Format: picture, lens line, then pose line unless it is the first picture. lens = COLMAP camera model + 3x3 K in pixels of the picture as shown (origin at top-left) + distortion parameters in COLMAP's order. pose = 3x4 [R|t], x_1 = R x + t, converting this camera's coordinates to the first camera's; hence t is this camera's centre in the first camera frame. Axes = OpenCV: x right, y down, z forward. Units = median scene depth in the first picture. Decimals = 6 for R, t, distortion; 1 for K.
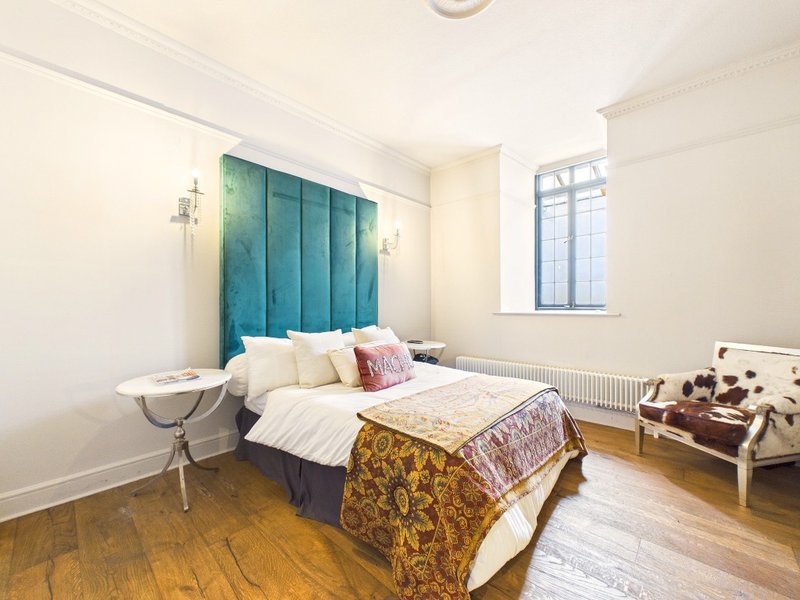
lens RADIAL K [[322.0, 0, 401.5], [0, 322.0, 303.8], [0, 0, 1]] dist [0.000675, 0.000226]
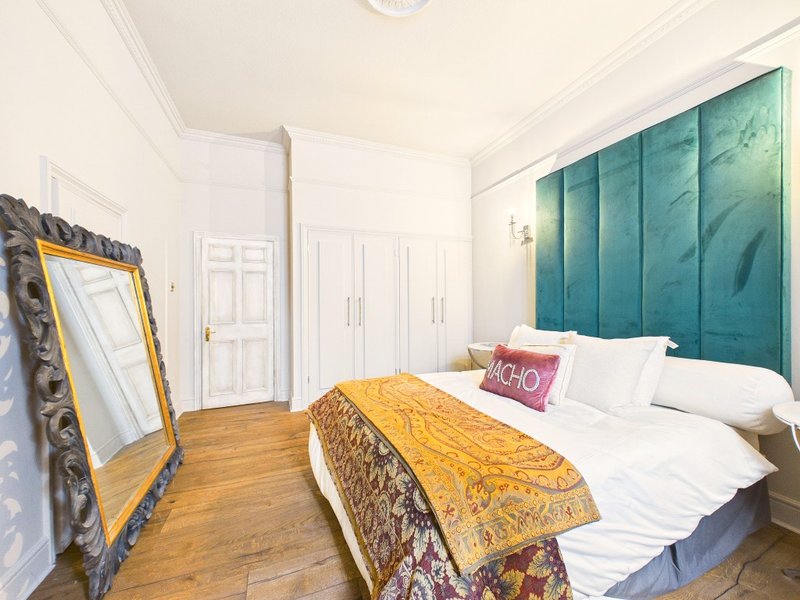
lens RADIAL K [[322.0, 0, 396.7], [0, 322.0, 302.1], [0, 0, 1]] dist [0.000675, 0.000226]
pose [[-0.449446, -0.001314, -0.893307, 0.798958], [0.003635, 0.999988, -0.003299, 0.007787], [0.893300, -0.004730, -0.449436, 1.063254]]
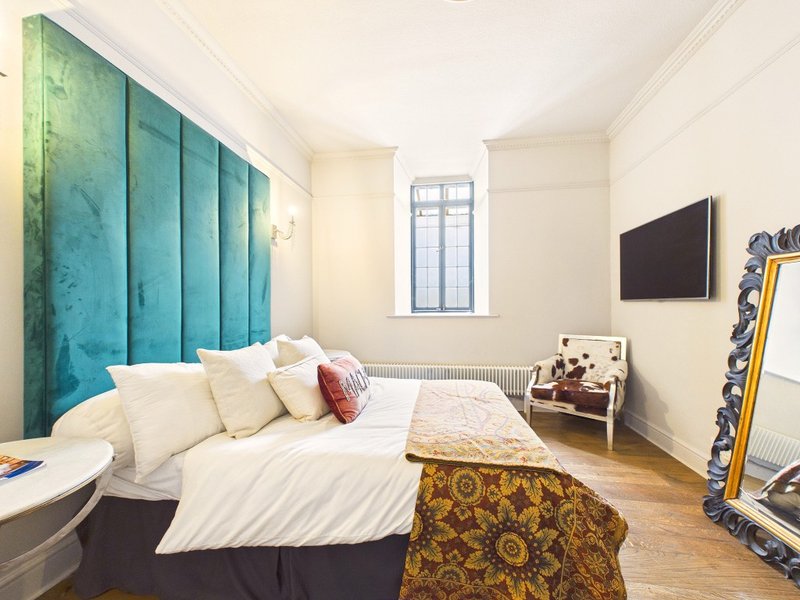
lens RADIAL K [[322.0, 0, 398.8], [0, 322.0, 306.1], [0, 0, 1]] dist [0.000675, 0.000226]
pose [[0.831402, 0.000873, 0.555670, -0.360491], [0.001639, 0.999991, -0.004023, 0.002733], [-0.555669, 0.004255, 0.831393, 0.255194]]
